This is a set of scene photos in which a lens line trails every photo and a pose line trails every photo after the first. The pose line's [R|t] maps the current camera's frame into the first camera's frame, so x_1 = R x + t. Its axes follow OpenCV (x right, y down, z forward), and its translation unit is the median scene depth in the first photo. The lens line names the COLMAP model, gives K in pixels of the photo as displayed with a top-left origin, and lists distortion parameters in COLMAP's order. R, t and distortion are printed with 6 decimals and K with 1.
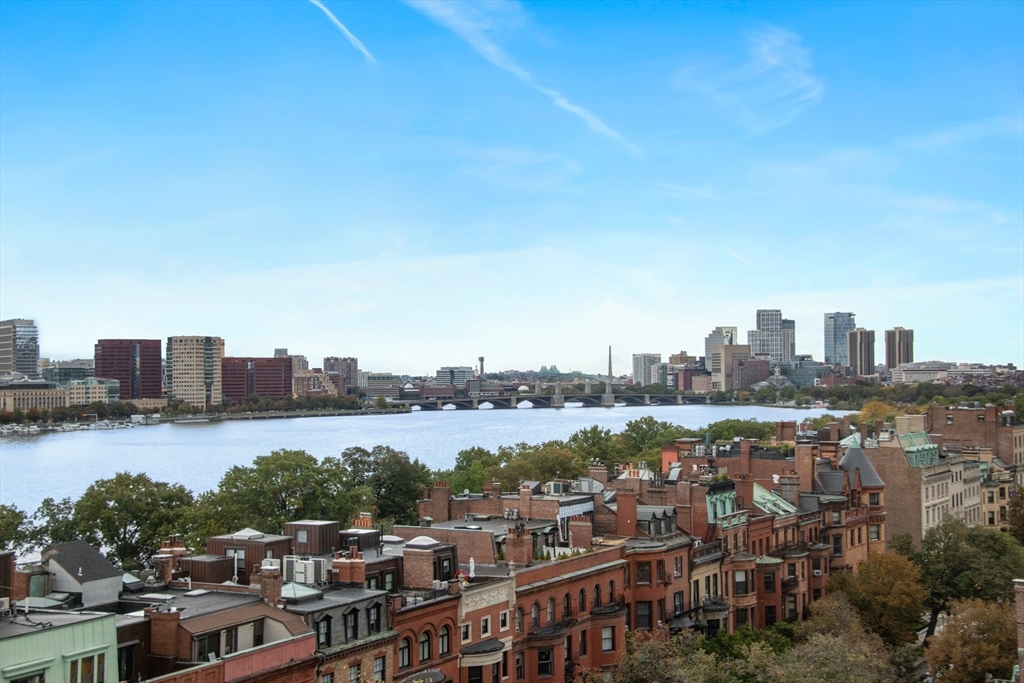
lens RADIAL K [[1347.6, 0, 512.0], [0, 1347.6, 341.5], [0, 0, 1]] dist [0.006591, 0.688726]
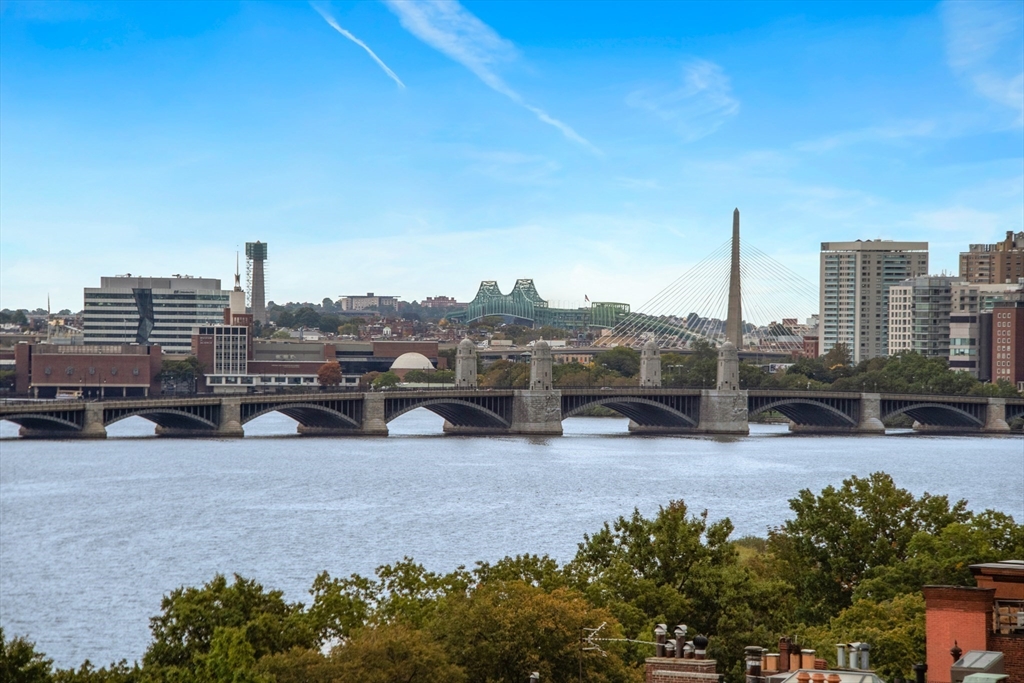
lens RADIAL K [[5467.7, 0, 512.0], [0, 5467.7, 341.5], [0, 0, 1]] dist [5.254593, 2.742355]
pose [[0.999422, 0.017921, 0.028872, -0.003582], [-0.018780, 0.999381, 0.029750, -0.002723], [-0.028320, -0.030275, 0.999140, -0.107716]]
